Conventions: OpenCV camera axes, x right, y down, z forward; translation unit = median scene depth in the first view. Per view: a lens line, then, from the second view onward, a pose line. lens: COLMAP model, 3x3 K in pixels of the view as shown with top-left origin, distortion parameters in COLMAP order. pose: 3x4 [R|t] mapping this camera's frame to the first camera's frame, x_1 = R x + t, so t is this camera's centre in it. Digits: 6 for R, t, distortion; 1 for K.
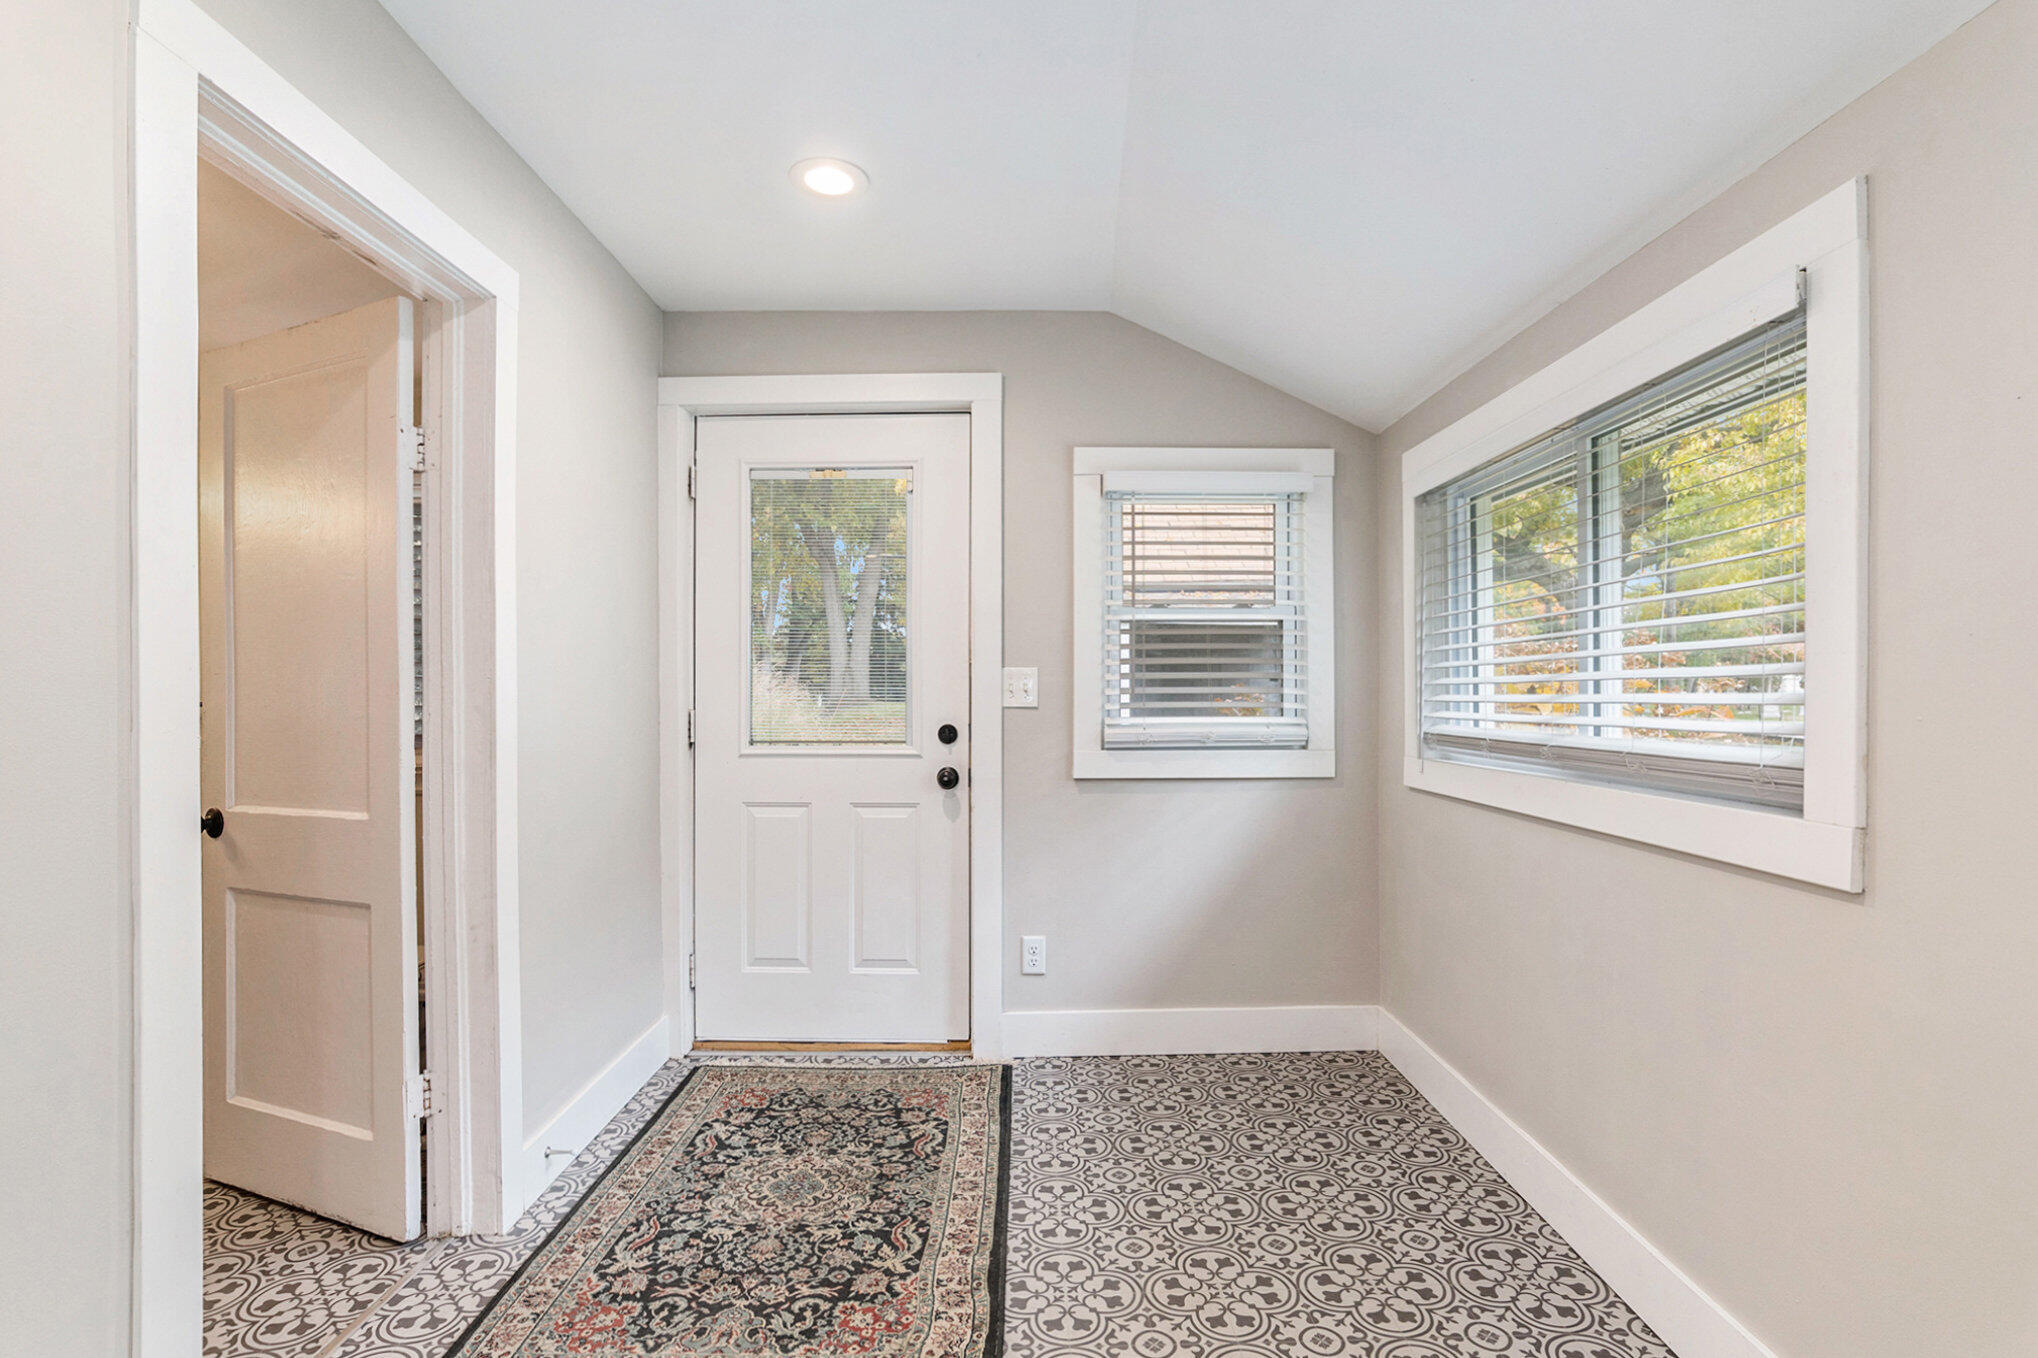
lens RADIAL K [[1025.3, 0, 958.3], [0, 1025.3, 708.6], [0, 0, 1]] dist [-0.041928, 0.001787]
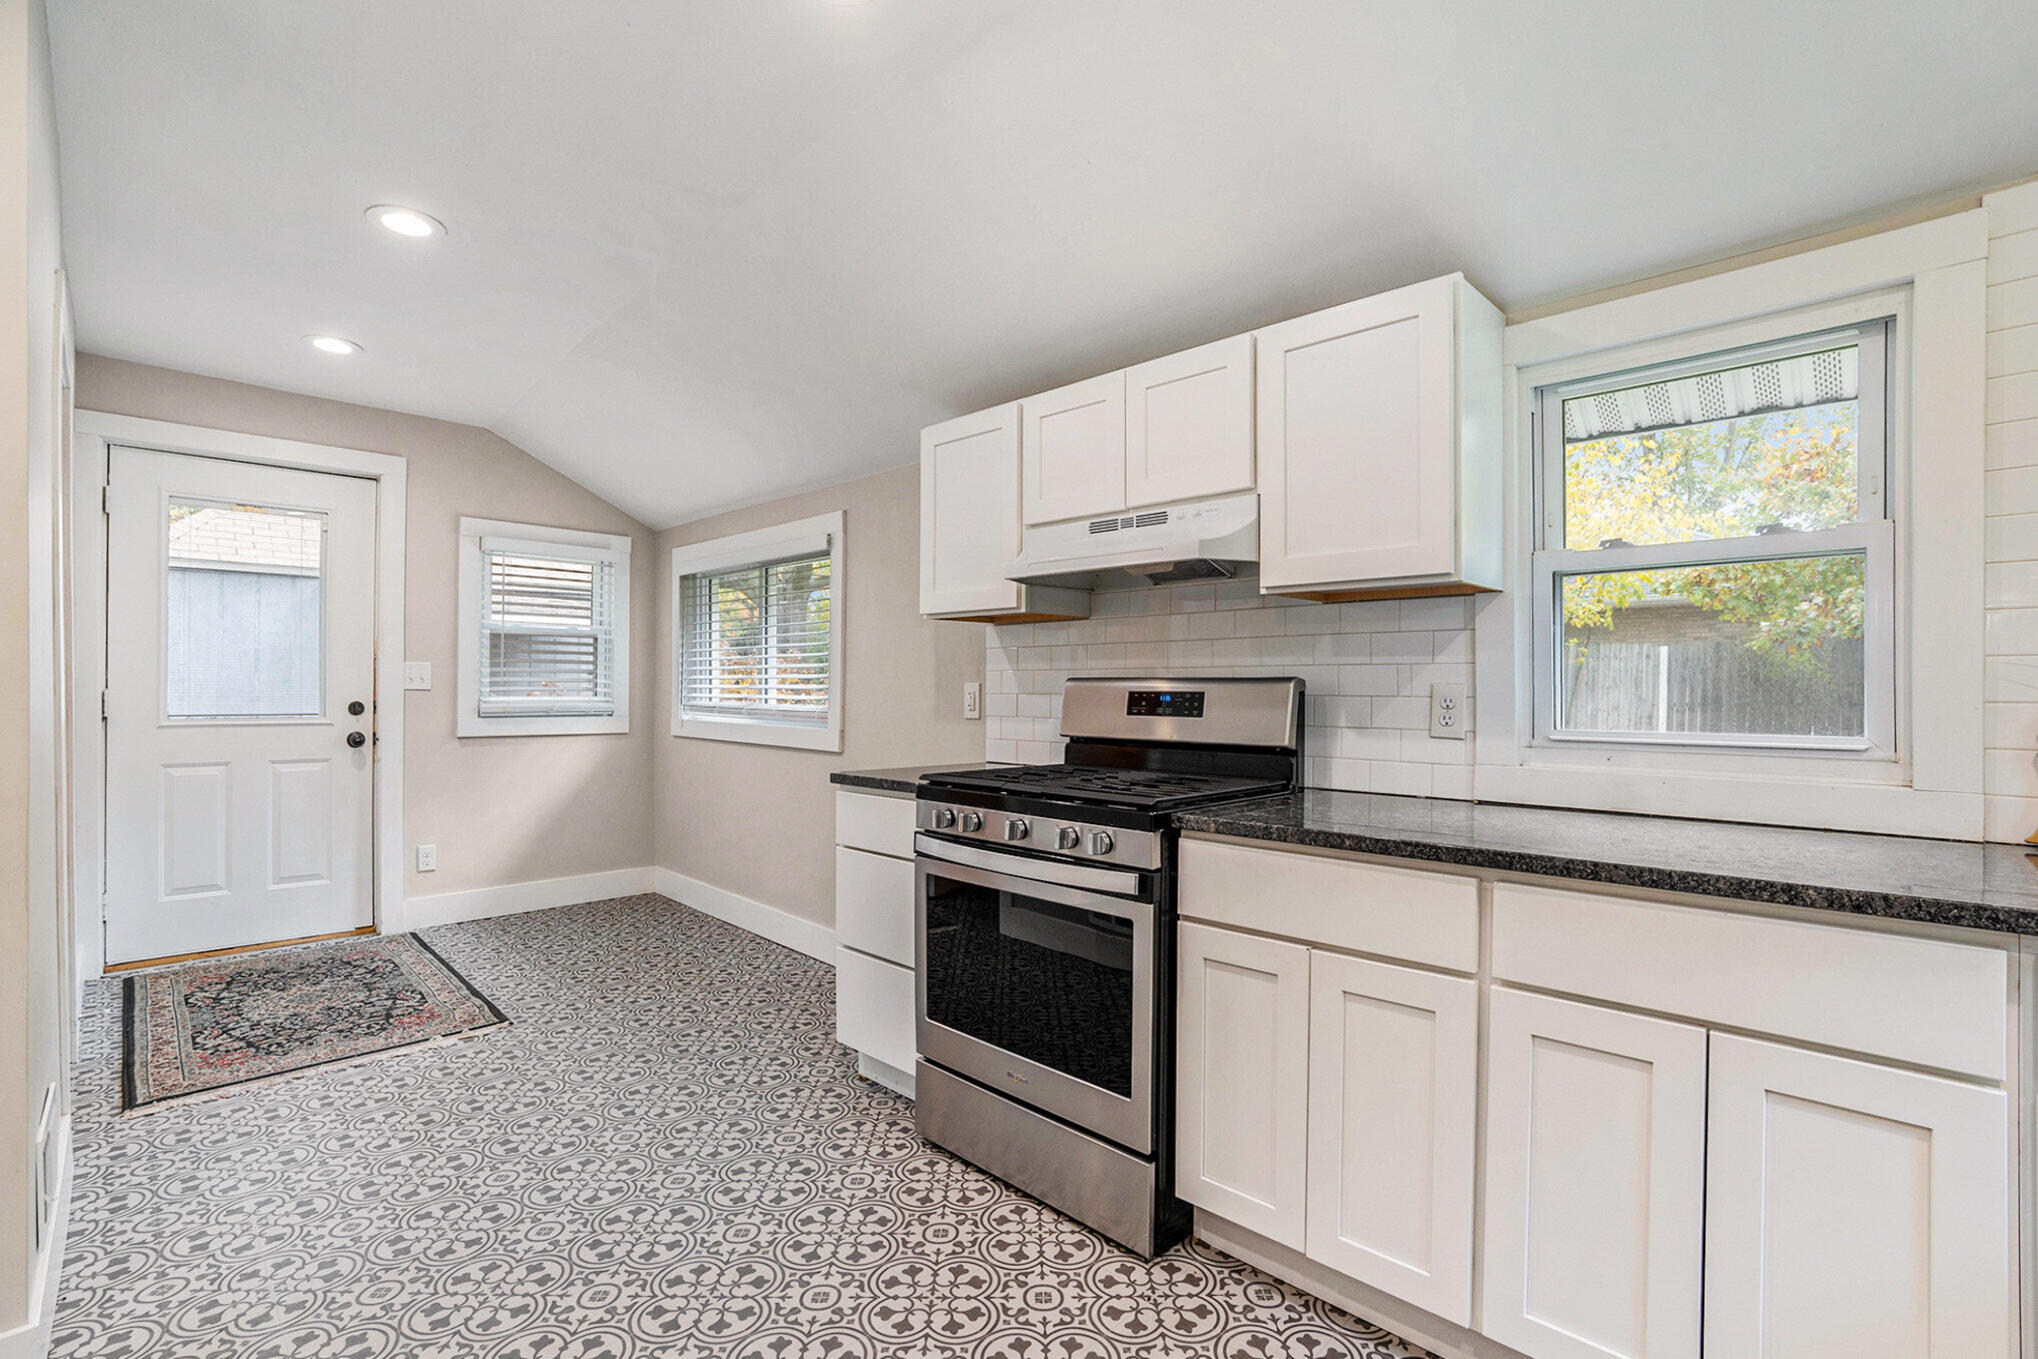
lens RADIAL K [[961.4, 0, 1017.9], [0, 961.4, 690.9], [0, 0, 1]] dist [-0.036886, 0.009062]
pose [[0.694917, 0.007856, 0.719047, -0.381265], [-0.002468, 0.999960, -0.008540, 0.012457], [-0.719086, 0.004160, 0.694909, -0.667354]]
